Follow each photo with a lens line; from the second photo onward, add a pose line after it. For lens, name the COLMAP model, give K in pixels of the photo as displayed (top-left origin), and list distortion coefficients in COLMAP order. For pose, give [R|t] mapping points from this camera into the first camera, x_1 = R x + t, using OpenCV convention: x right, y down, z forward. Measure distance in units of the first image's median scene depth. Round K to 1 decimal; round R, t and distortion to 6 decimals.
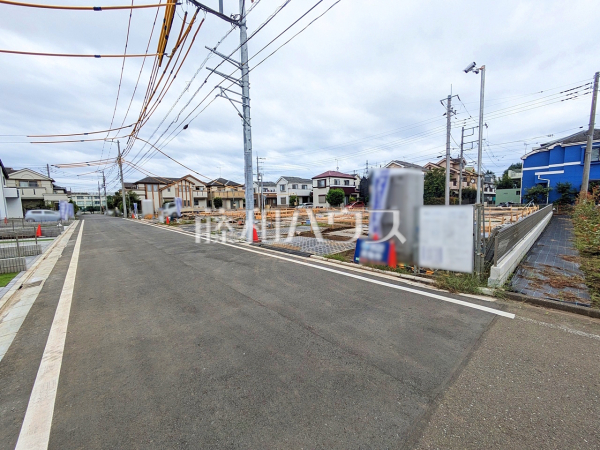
lens RADIAL K [[238.1, 0, 298.0], [0, 238.1, 227.2], [0, 0, 1]] dist [0.005330, -0.000465]
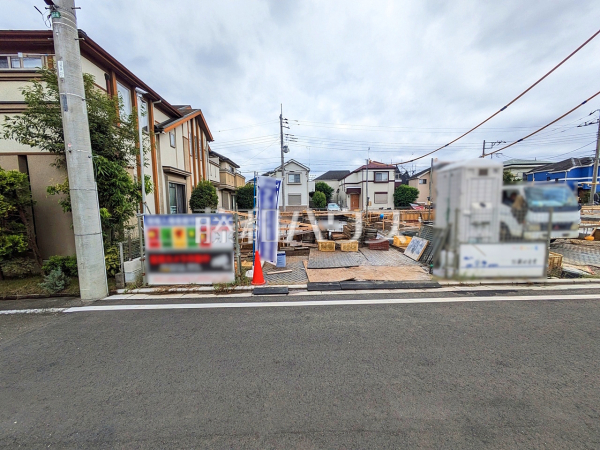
lens RADIAL K [[236.9, 0, 298.0], [0, 236.9, 224.7], [0, 0, 1]] dist [-0.004437, 0.002159]
pose [[0.660302, -0.051637, 0.749223, -0.613410], [0.076776, 0.997048, 0.001054, -0.056273], [-0.747066, 0.056826, 0.662317, 0.710727]]
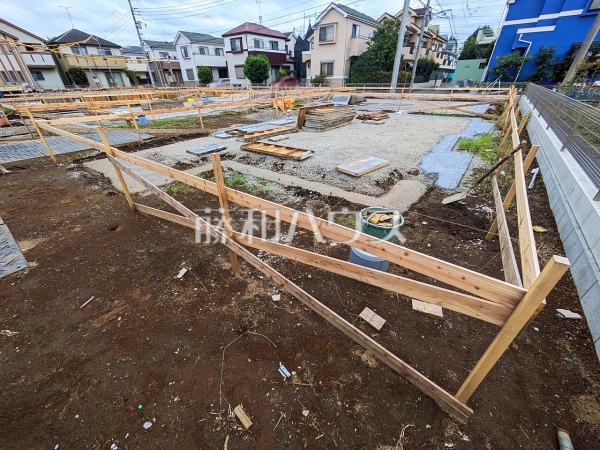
lens RADIAL K [[238.1, 0, 297.9], [0, 238.1, 223.4], [0, 0, 1]] dist [0.005330, -0.000465]
pose [[0.981141, -0.092239, 0.169863, 0.107818], [0.010752, 0.903478, 0.428499, -0.014137], [-0.192992, -0.418592, 0.887432, 0.146515]]
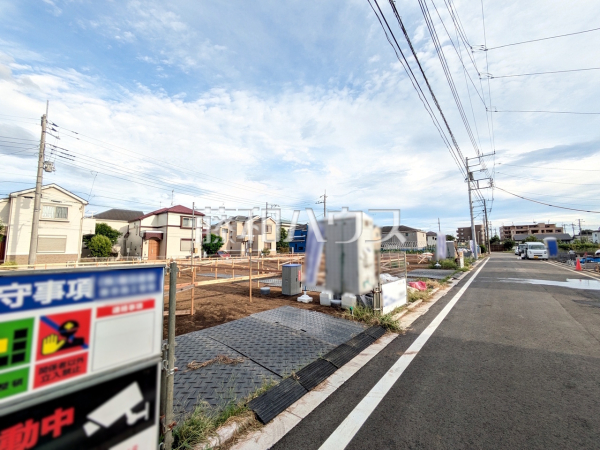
lens RADIAL K [[236.9, 0, 300.2], [0, 236.9, 226.0], [0, 0, 1]] dist [-0.004437, 0.002159]
pose [[-0.137440, 0.123520, 0.982778, -0.600830], [0.115372, 0.987437, -0.107971, -0.062594], [-0.983768, 0.098546, -0.149964, 0.780655]]
